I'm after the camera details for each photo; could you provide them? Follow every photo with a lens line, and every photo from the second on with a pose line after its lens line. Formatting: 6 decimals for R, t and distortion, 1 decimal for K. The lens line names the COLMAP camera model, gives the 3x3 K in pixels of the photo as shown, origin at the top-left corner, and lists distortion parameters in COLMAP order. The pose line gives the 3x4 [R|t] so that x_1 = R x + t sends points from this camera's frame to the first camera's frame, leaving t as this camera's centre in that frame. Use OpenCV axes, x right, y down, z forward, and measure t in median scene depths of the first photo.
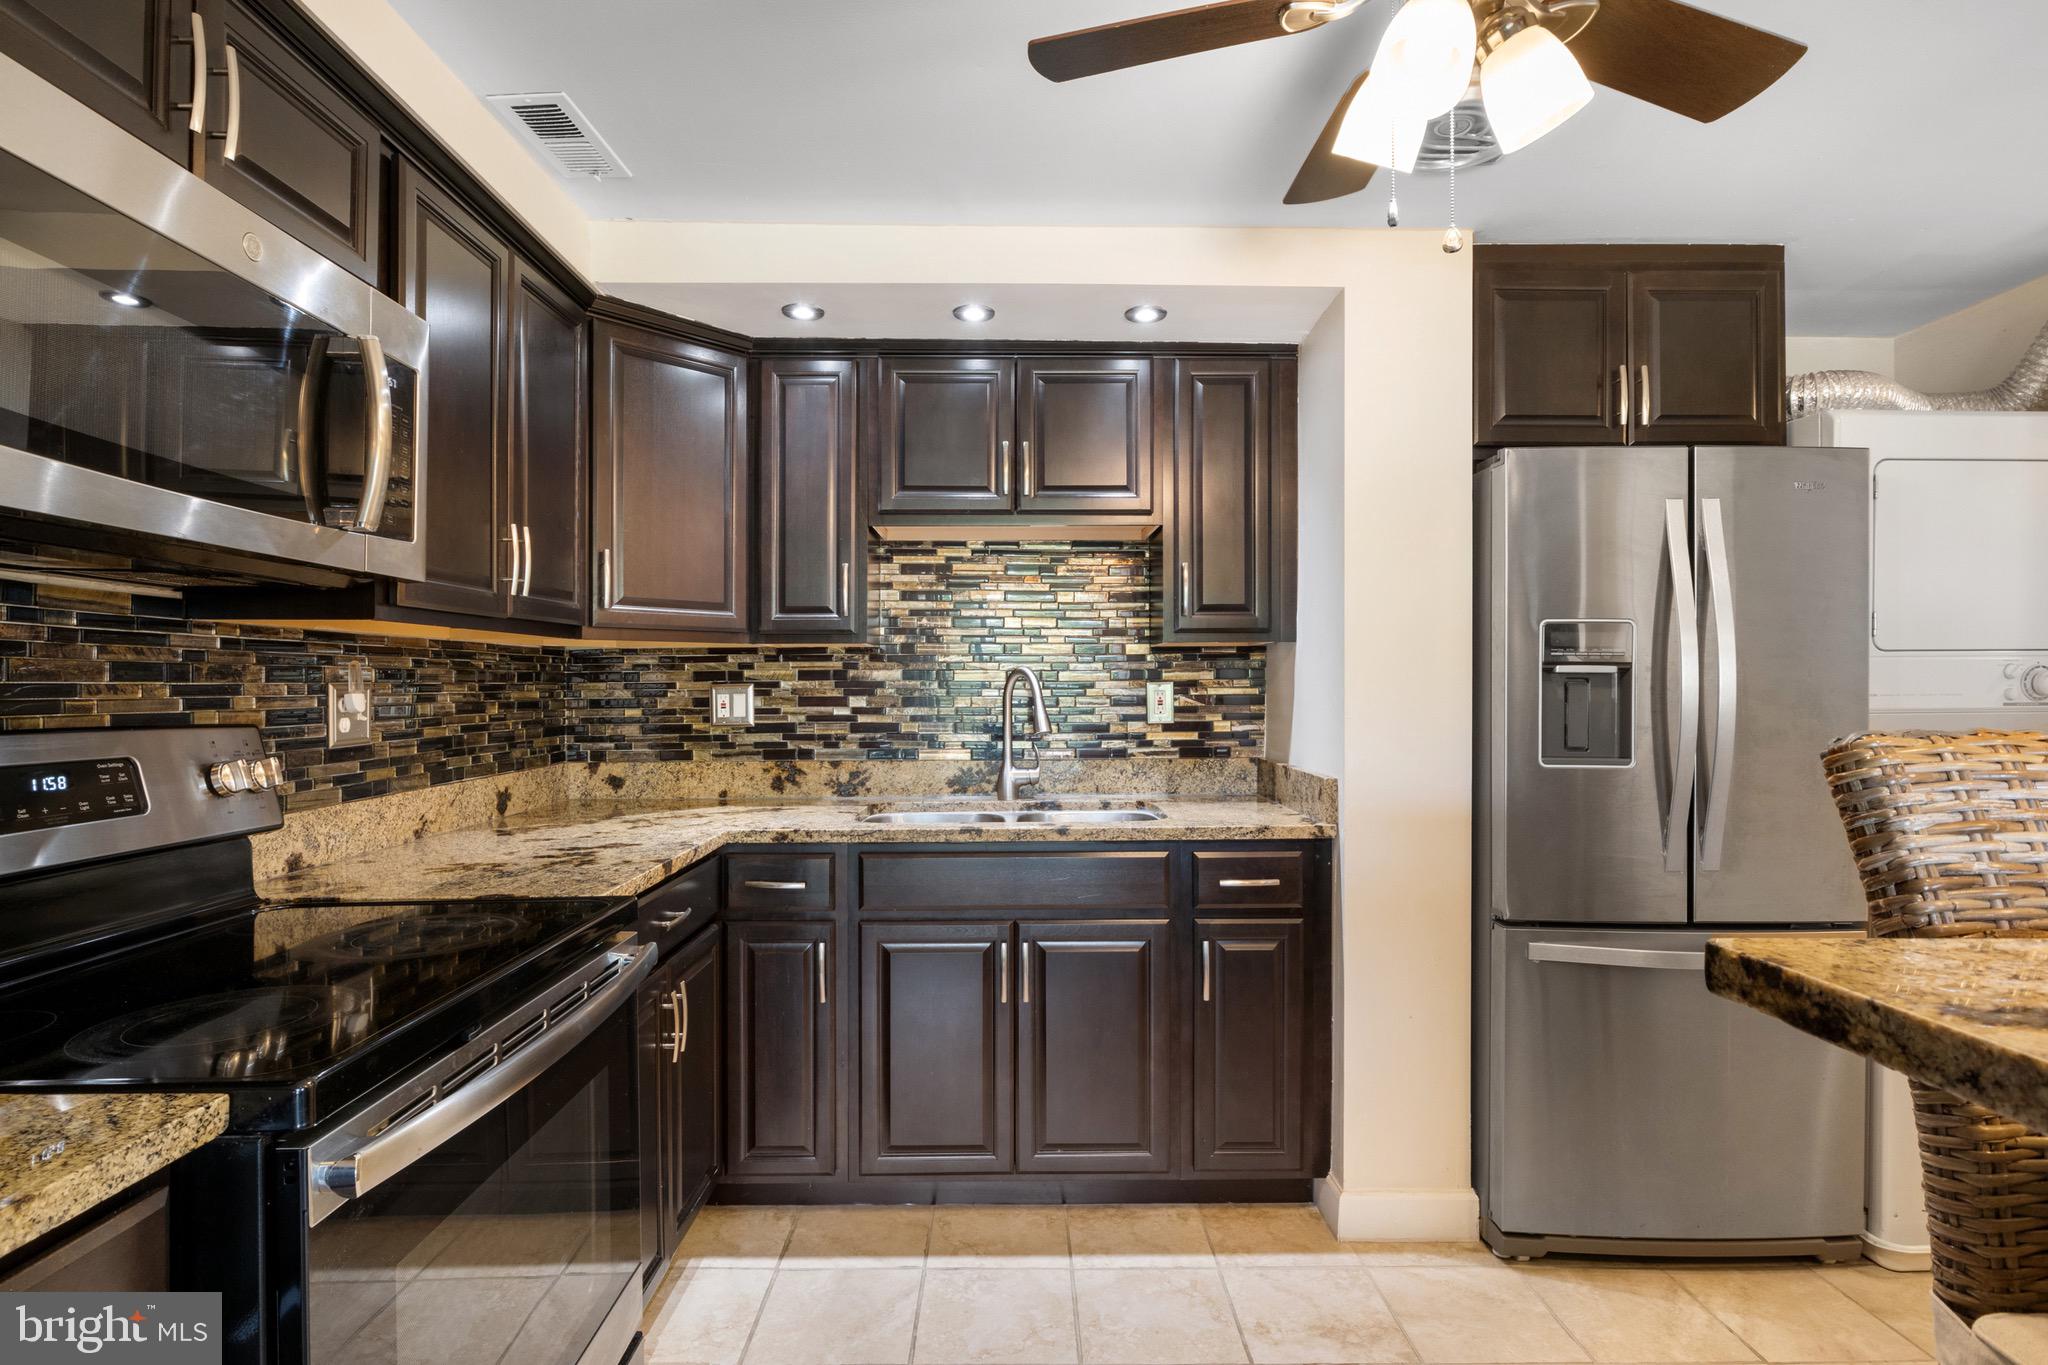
lens RADIAL K [[1024.6, 0, 1016.9], [0, 1024.6, 682.4], [0, 0, 1]] dist [-0.007178, -0.000447]
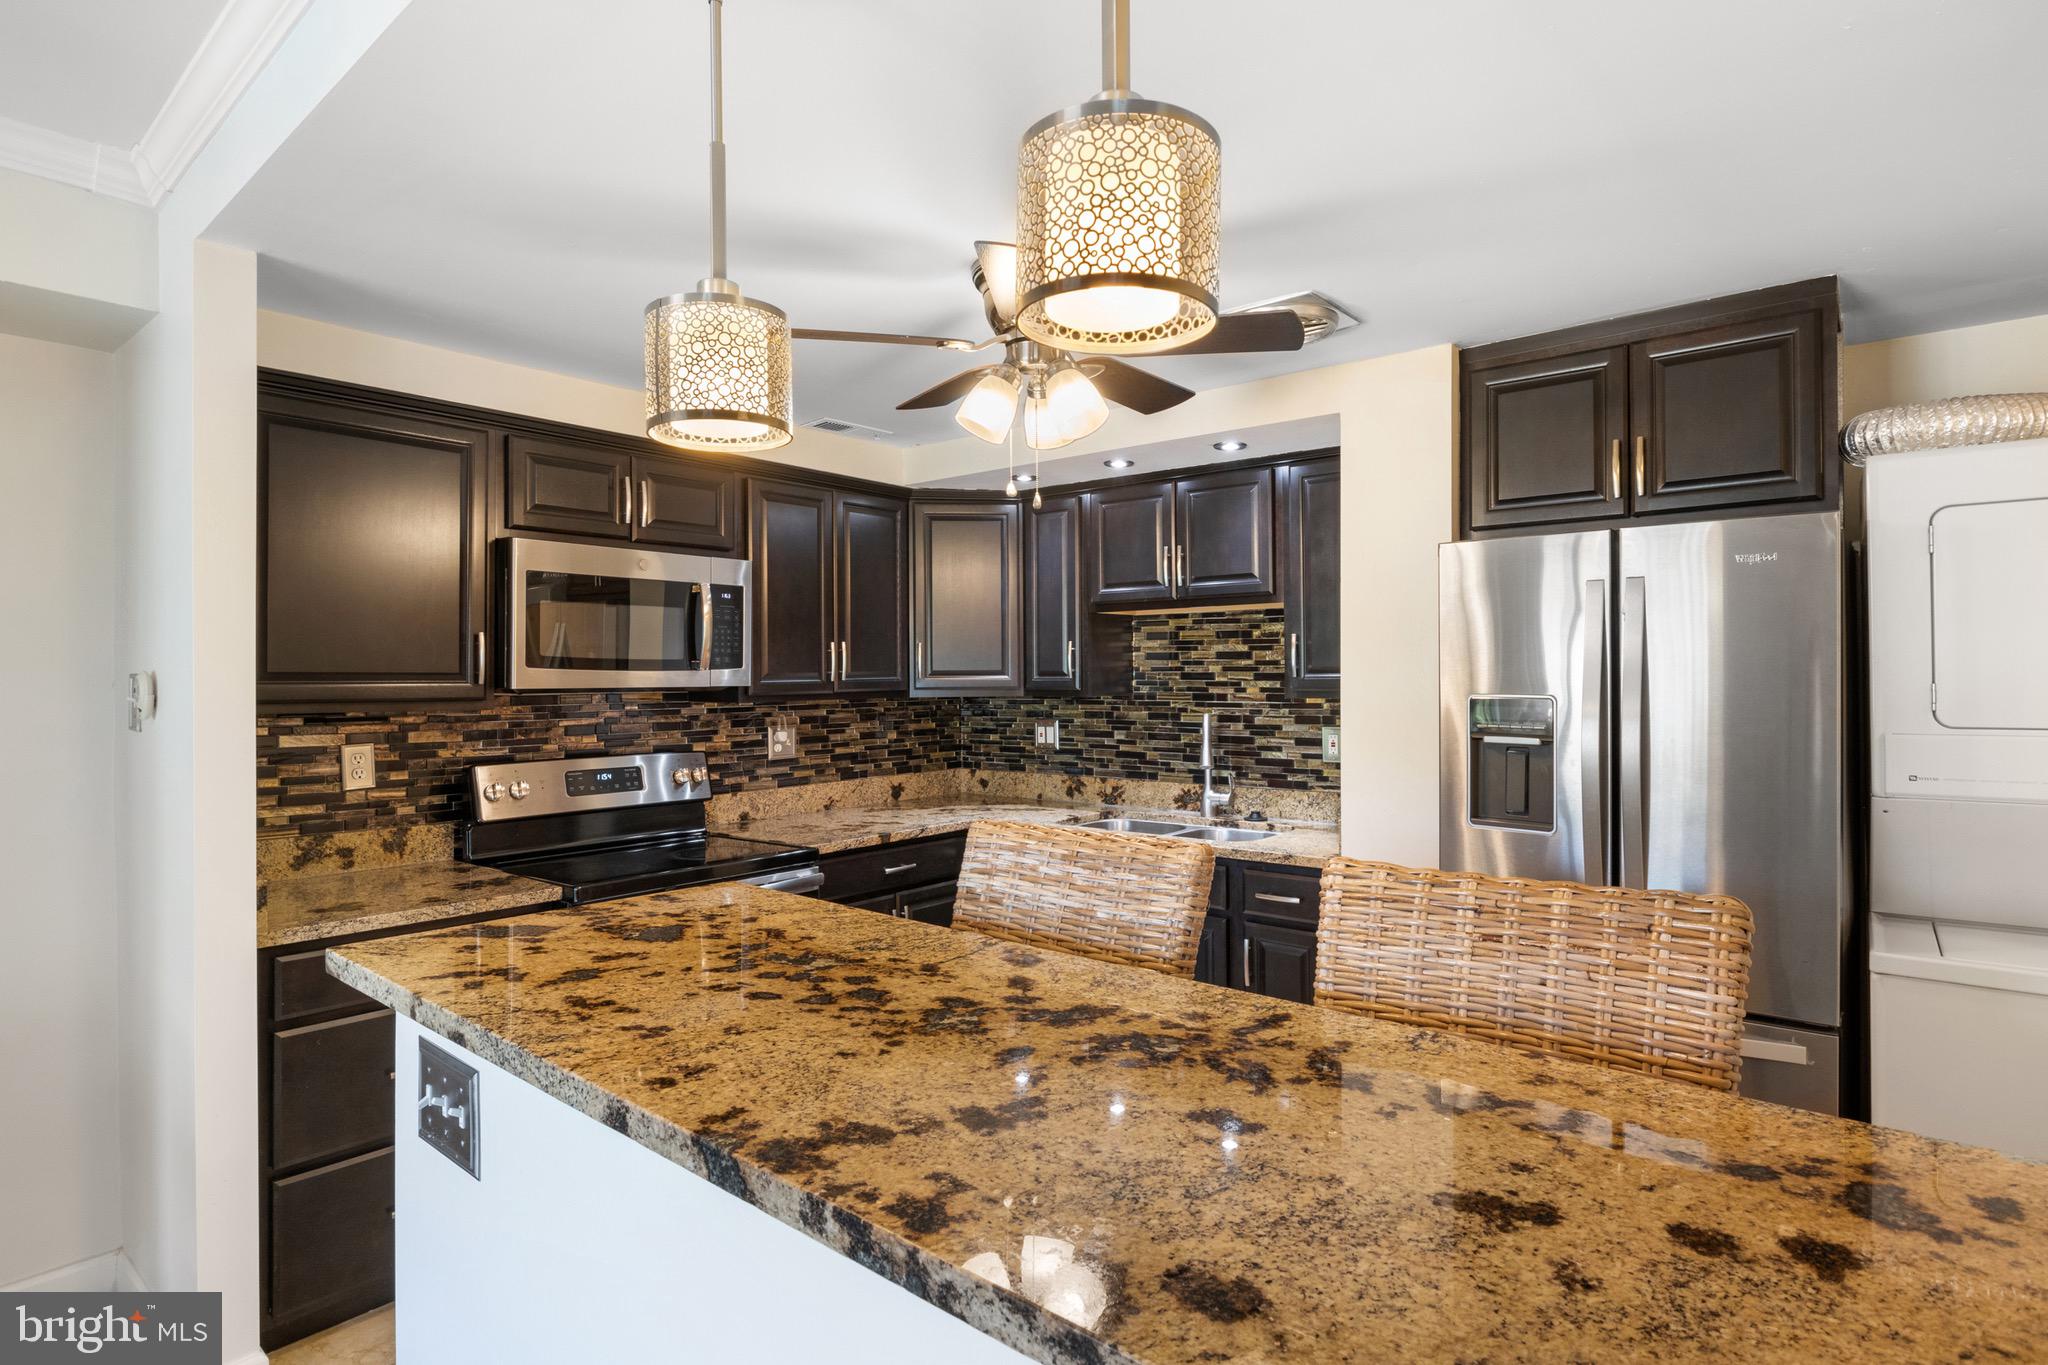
lens RADIAL K [[1039.2, 0, 1020.7], [0, 1039.2, 671.1], [0, 0, 1]] dist [-0.004733, 0.000020]
pose [[0.763807, -0.005618, -0.645420, 0.685571], [0.005656, 0.999982, -0.002010, -0.069035], [0.645420, -0.002116, 0.763825, -0.146124]]
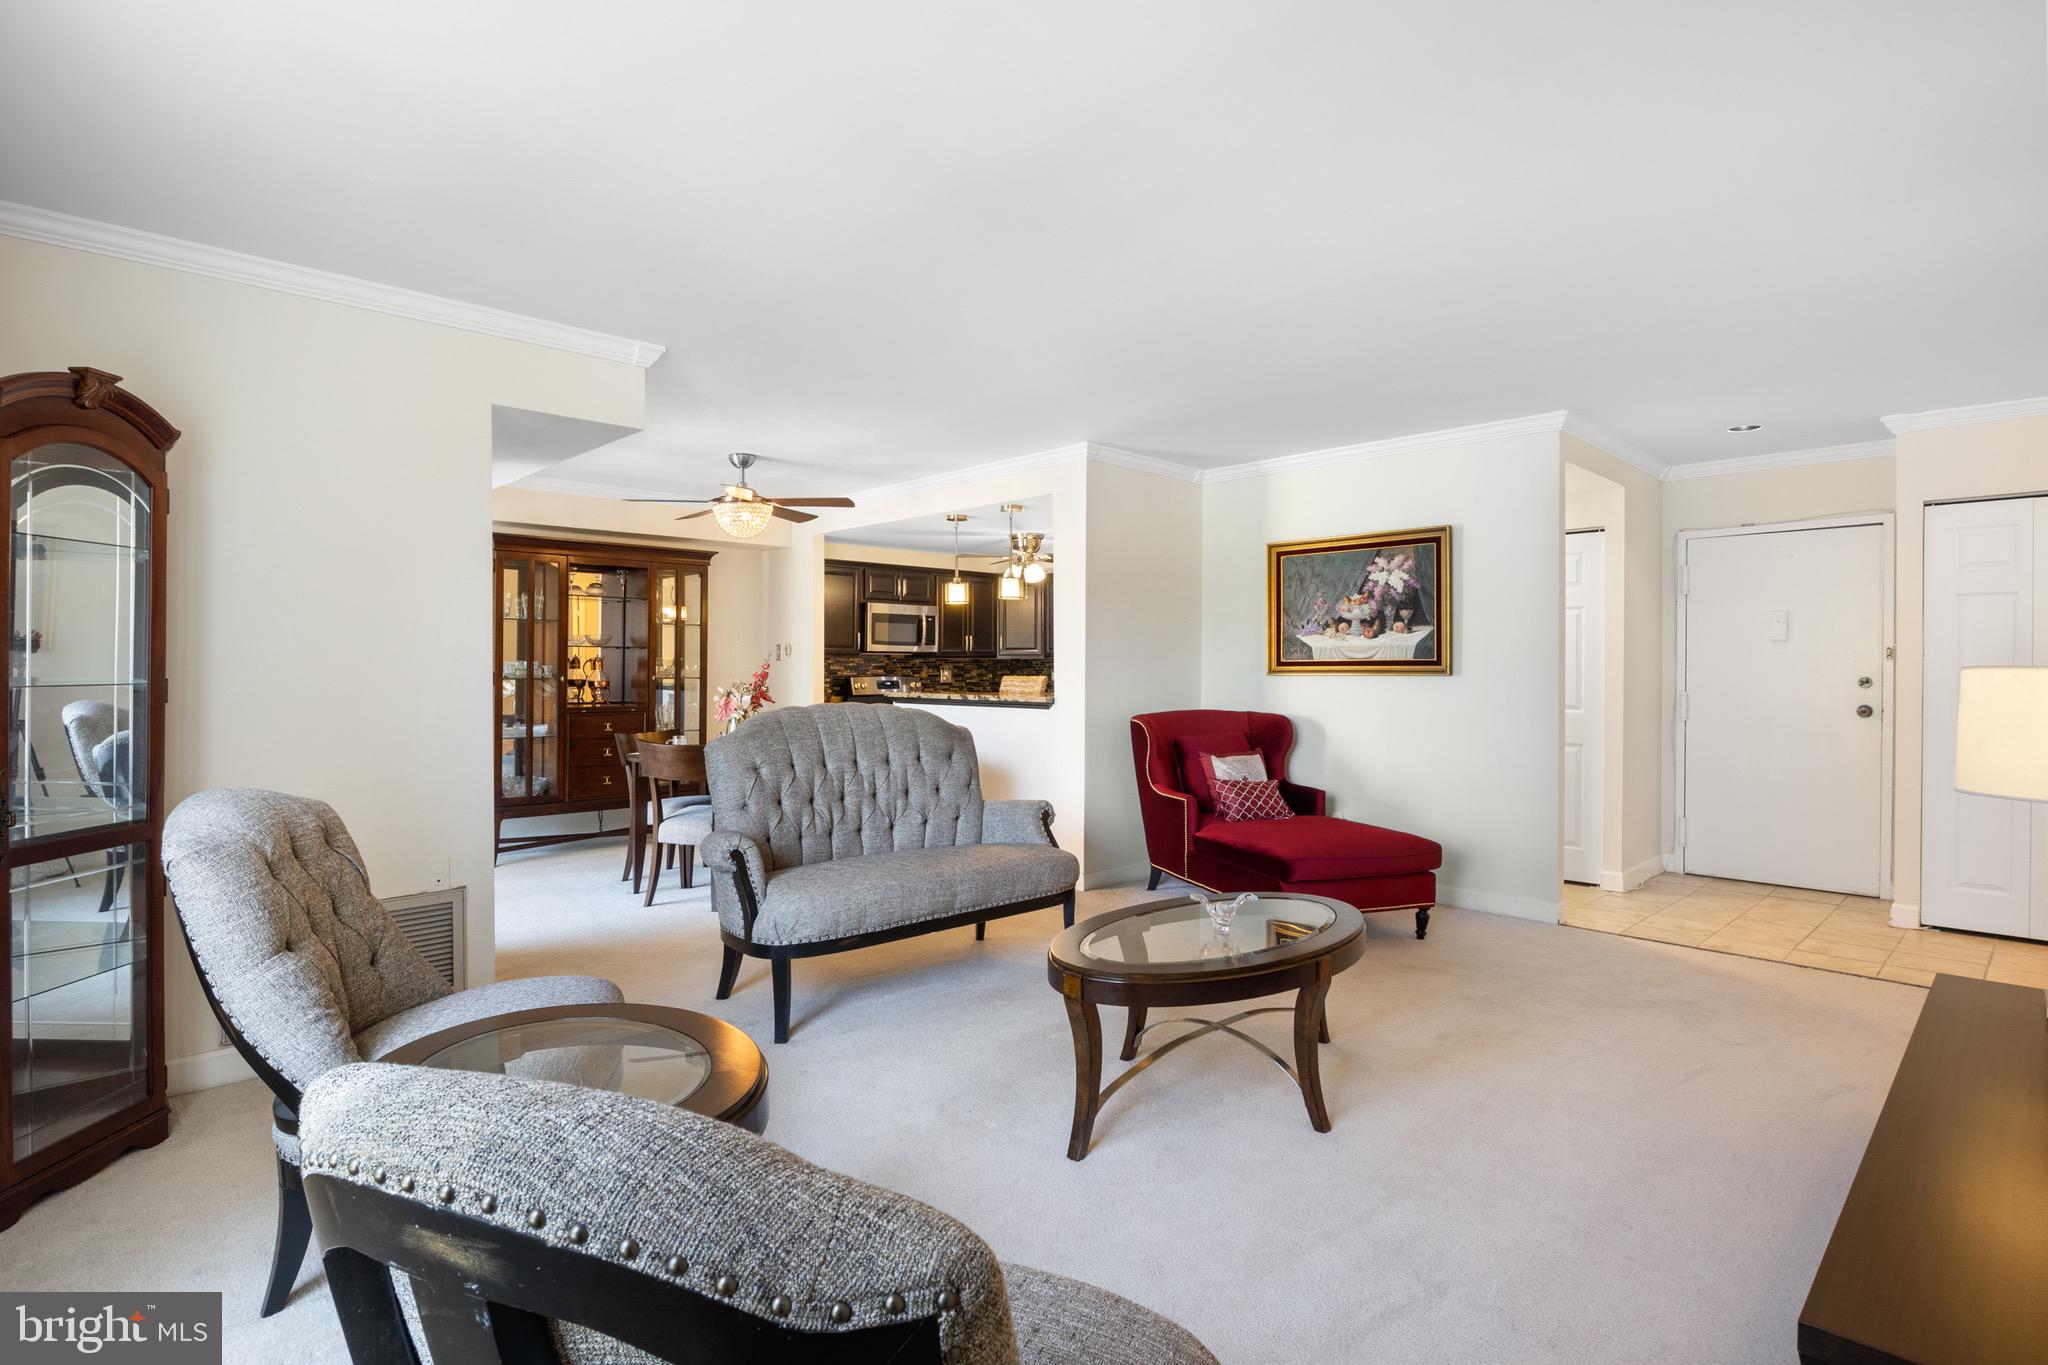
lens RADIAL K [[1039.2, 0, 1020.7], [0, 1039.2, 671.1], [0, 0, 1]] dist [-0.004733, 0.000020]
pose [[0.691221, 0.003522, -0.722634, 2.249524], [0.000837, 0.999984, 0.005674, -0.013469], [0.722643, -0.004526, 0.691207, -1.530552]]
